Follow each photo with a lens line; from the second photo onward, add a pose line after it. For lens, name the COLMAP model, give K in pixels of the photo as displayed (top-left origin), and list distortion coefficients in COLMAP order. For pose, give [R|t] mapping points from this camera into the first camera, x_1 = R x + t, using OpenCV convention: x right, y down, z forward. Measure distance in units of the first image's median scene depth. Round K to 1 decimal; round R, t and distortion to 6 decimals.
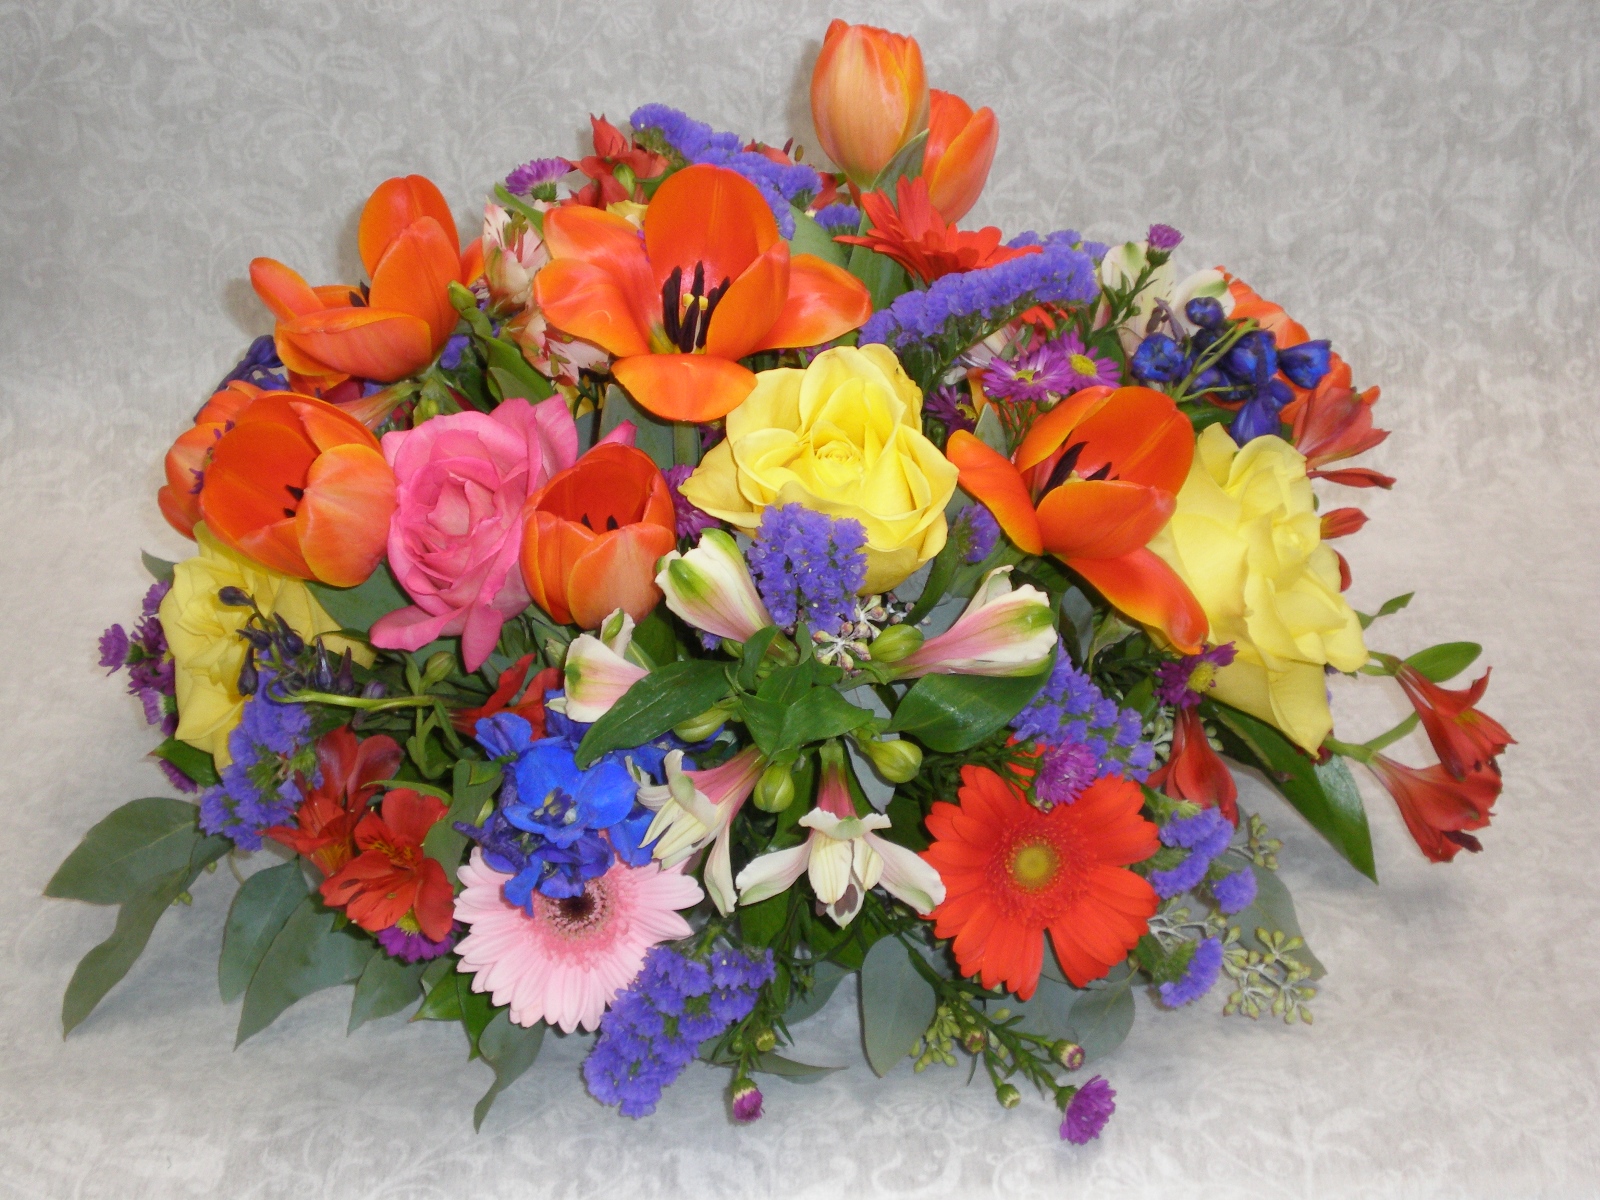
lens RADIAL K [[2980.3, 0, 804.5], [0, 2980.3, 561.3], [0, 0, 1]] dist [0.251696, 0.000000]
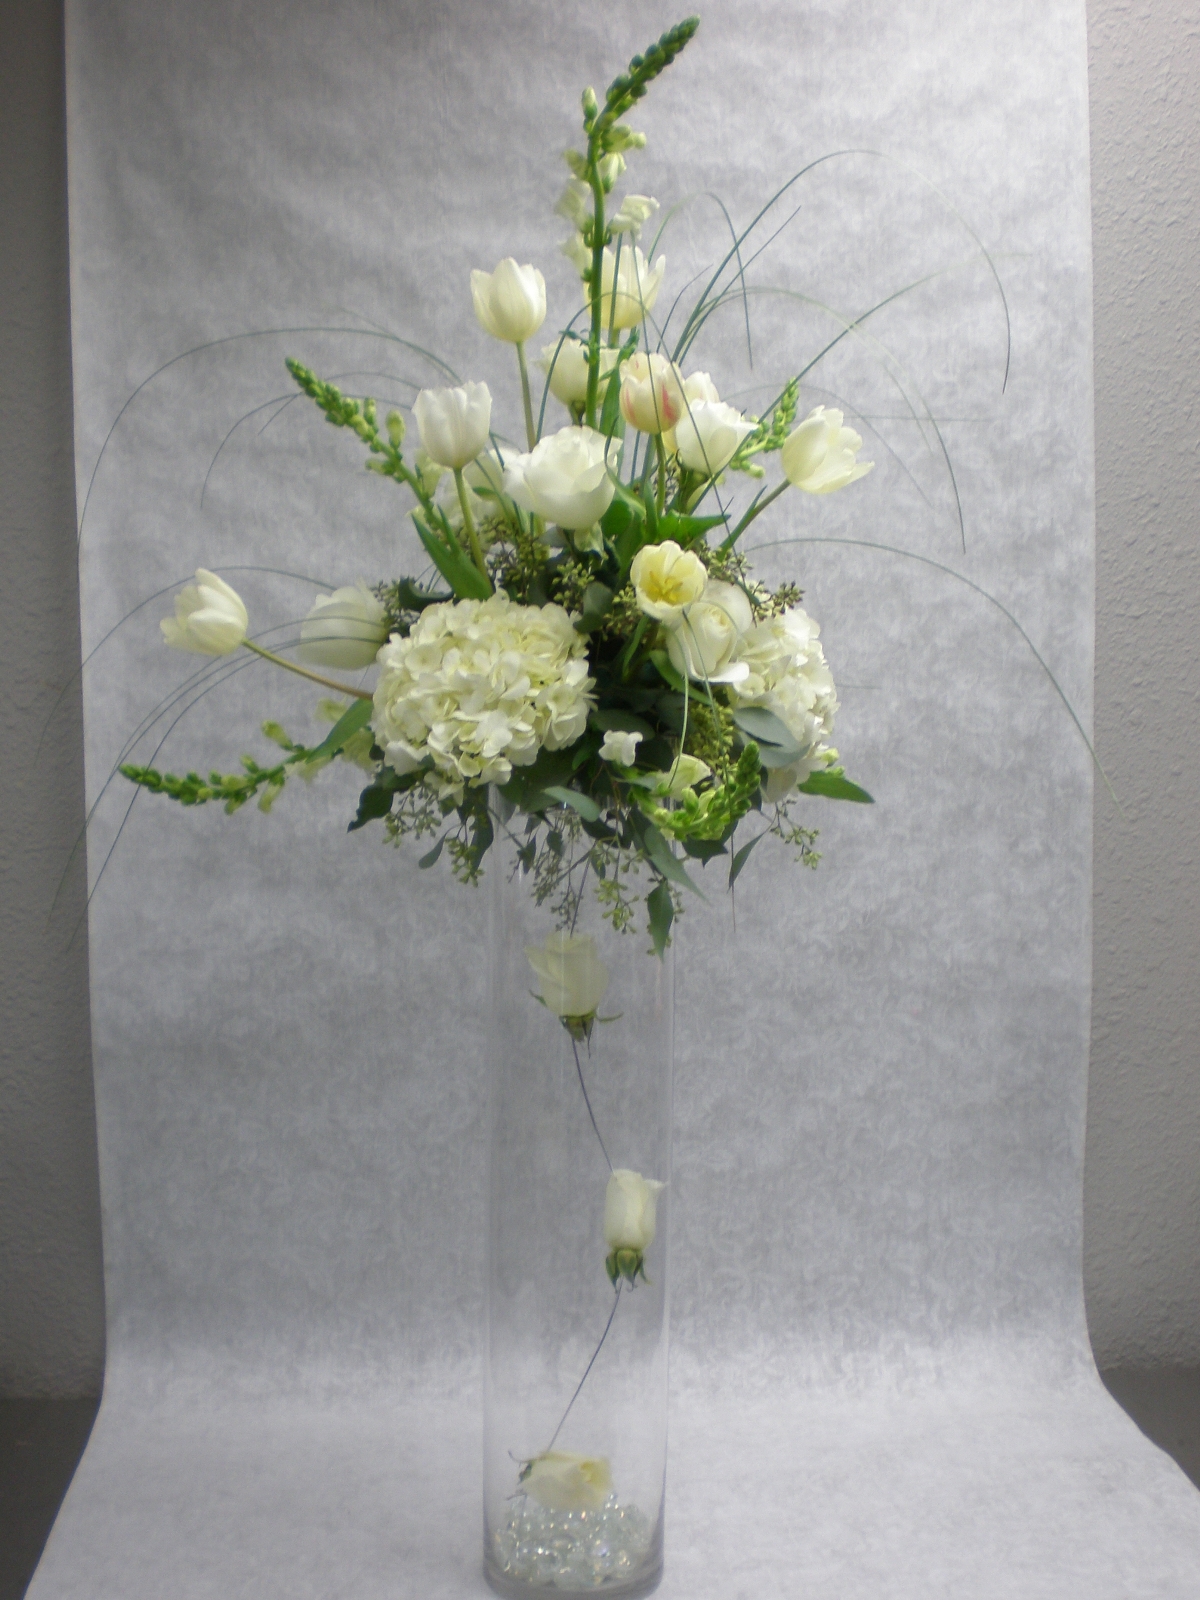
lens RADIAL K [[2193.2, 0, 588.1], [0, 2193.2, 881.1], [0, 0, 1]] dist [-0.117184, 0.000000]
pose [[0.995994, 0.027573, 0.085065, -0.125195], [-0.002479, 0.959422, -0.281963, 0.052570], [-0.089387, 0.280623, 0.955647, -0.478159]]
